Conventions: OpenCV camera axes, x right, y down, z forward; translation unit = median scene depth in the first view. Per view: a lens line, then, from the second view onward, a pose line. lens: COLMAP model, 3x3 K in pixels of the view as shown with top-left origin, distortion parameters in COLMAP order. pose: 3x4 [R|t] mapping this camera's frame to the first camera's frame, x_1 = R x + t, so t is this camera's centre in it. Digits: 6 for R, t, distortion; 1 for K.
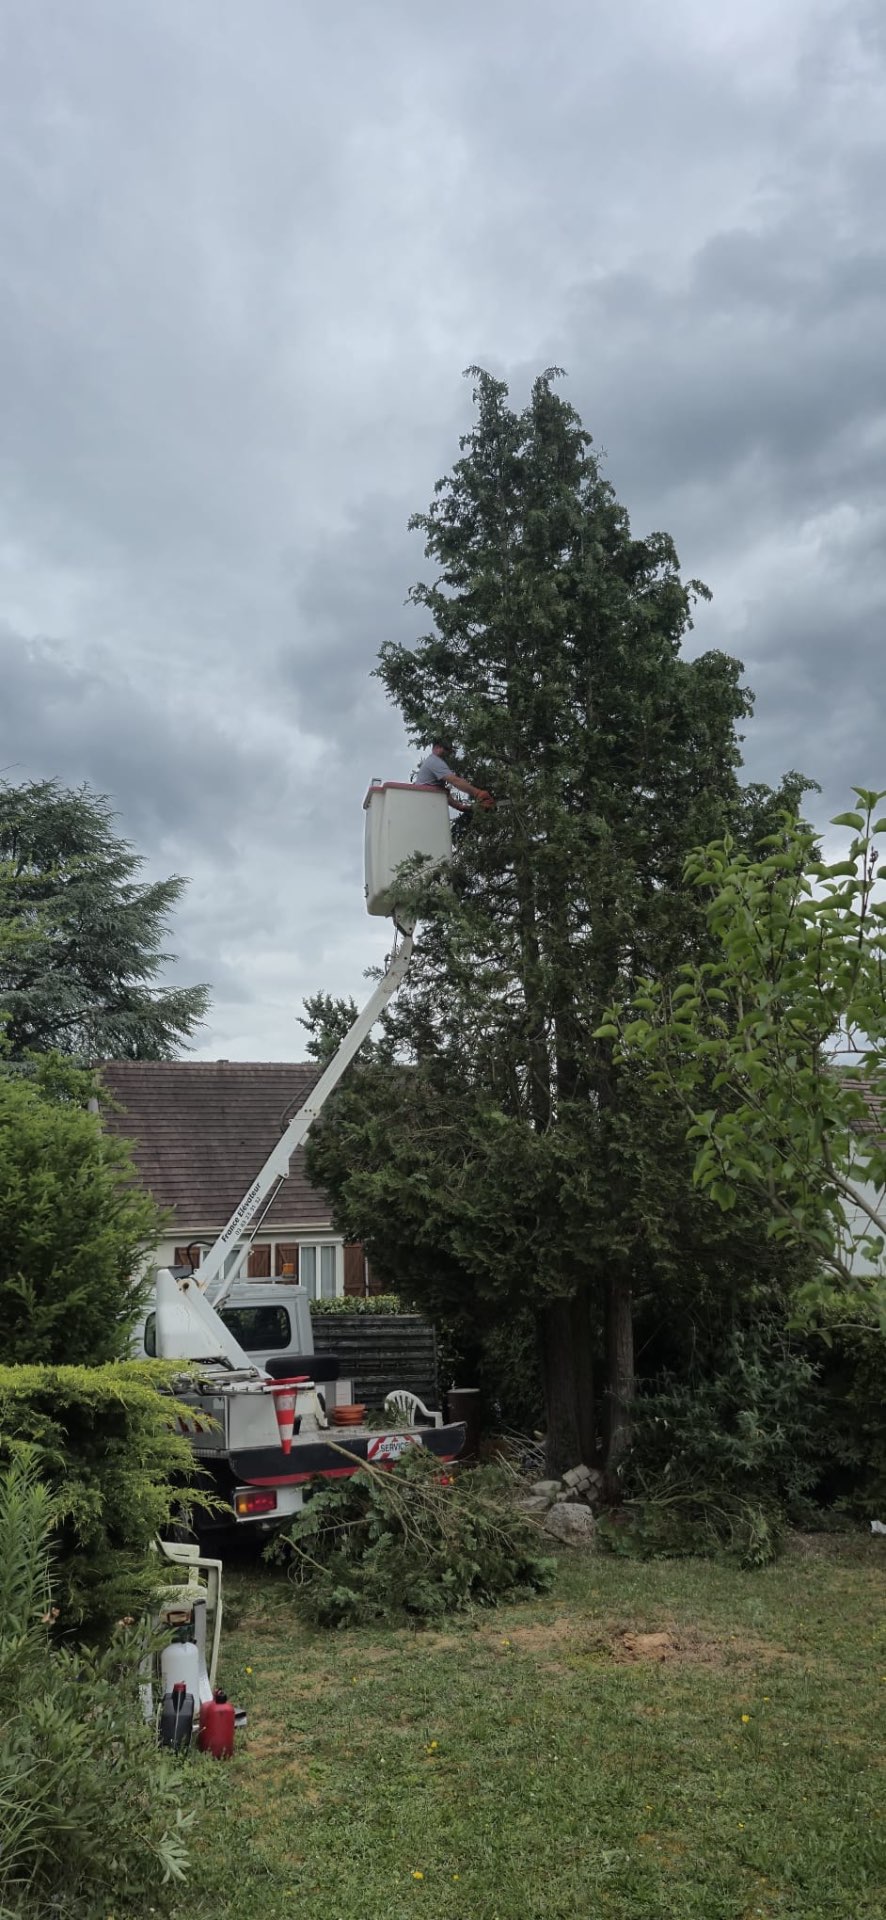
lens RADIAL K [[1454.1, 0, 389.2], [0, 1454.1, 894.6], [0, 0, 1]] dist [0.113912, -0.191826]
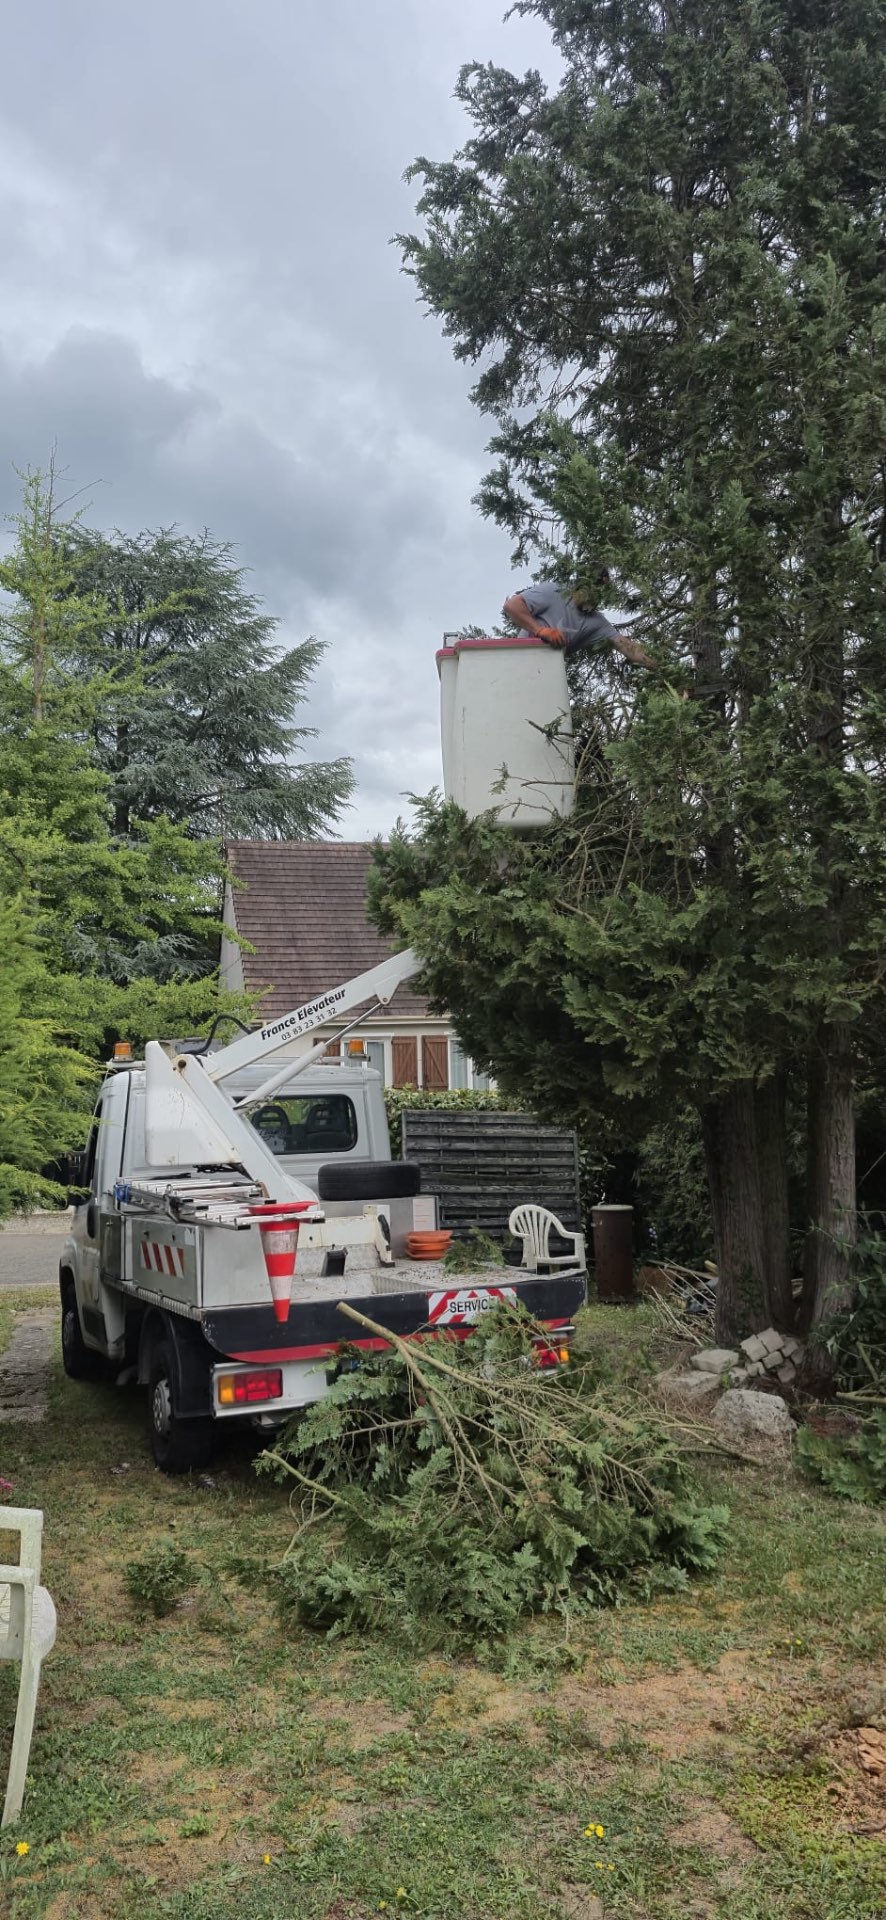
lens RADIAL K [[1454.1, 0, 389.2], [0, 1454.1, 894.6], [0, 0, 1]] dist [0.113912, -0.191826]
pose [[0.992249, -0.001382, -0.124262, 0.042571], [0.017424, 0.991608, 0.128101, 0.103374], [0.123042, -0.129274, 0.983946, 0.349660]]
